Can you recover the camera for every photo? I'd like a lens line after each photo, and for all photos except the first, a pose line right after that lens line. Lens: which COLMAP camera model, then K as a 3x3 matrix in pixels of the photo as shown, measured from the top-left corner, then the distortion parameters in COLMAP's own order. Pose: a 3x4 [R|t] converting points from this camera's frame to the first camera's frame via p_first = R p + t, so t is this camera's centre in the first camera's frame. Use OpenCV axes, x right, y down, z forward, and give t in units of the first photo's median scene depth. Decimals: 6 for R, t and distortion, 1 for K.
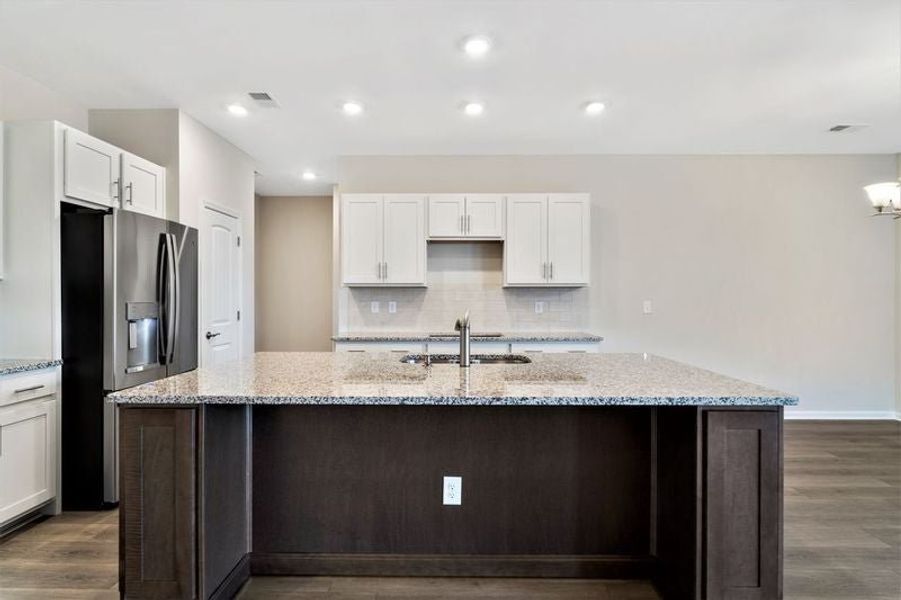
lens RADIAL K [[465.3, 0, 448.9], [0, 465.3, 298.2], [0, 0, 1]] dist [-0.004415, -0.000486]
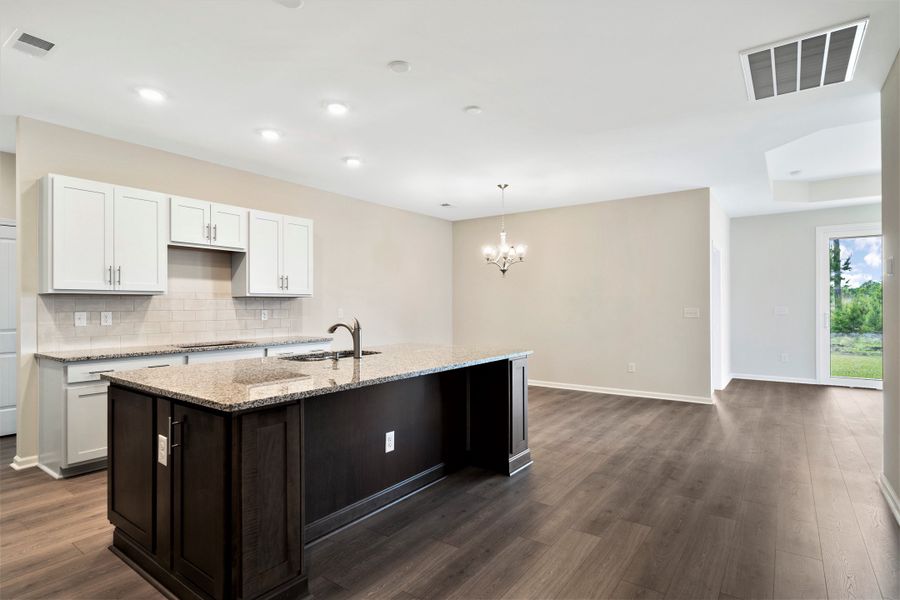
lens RADIAL K [[469.5, 0, 449.5], [0, 469.5, 304.1], [0, 0, 1]] dist [-0.001650, -0.000378]
pose [[0.575243, 0.000010, 0.817982, -0.489295], [0.005009, 0.999981, -0.003534, -0.000663], [-0.817967, 0.006130, 0.575232, 0.009528]]
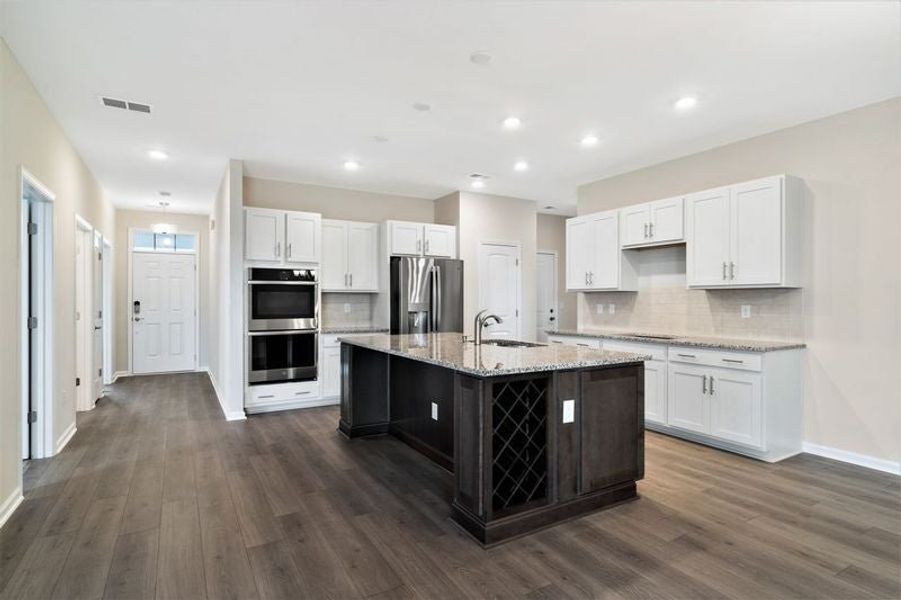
lens RADIAL K [[465.1, 0, 448.5], [0, 465.1, 303.6], [0, 0, 1]] dist [-0.002434, 0.008393]
pose [[0.515806, 0.004824, -0.856692, 0.700613], [-0.001745, 0.999988, 0.004581, 0.001251], [0.856704, -0.000868, 0.515808, 0.067302]]
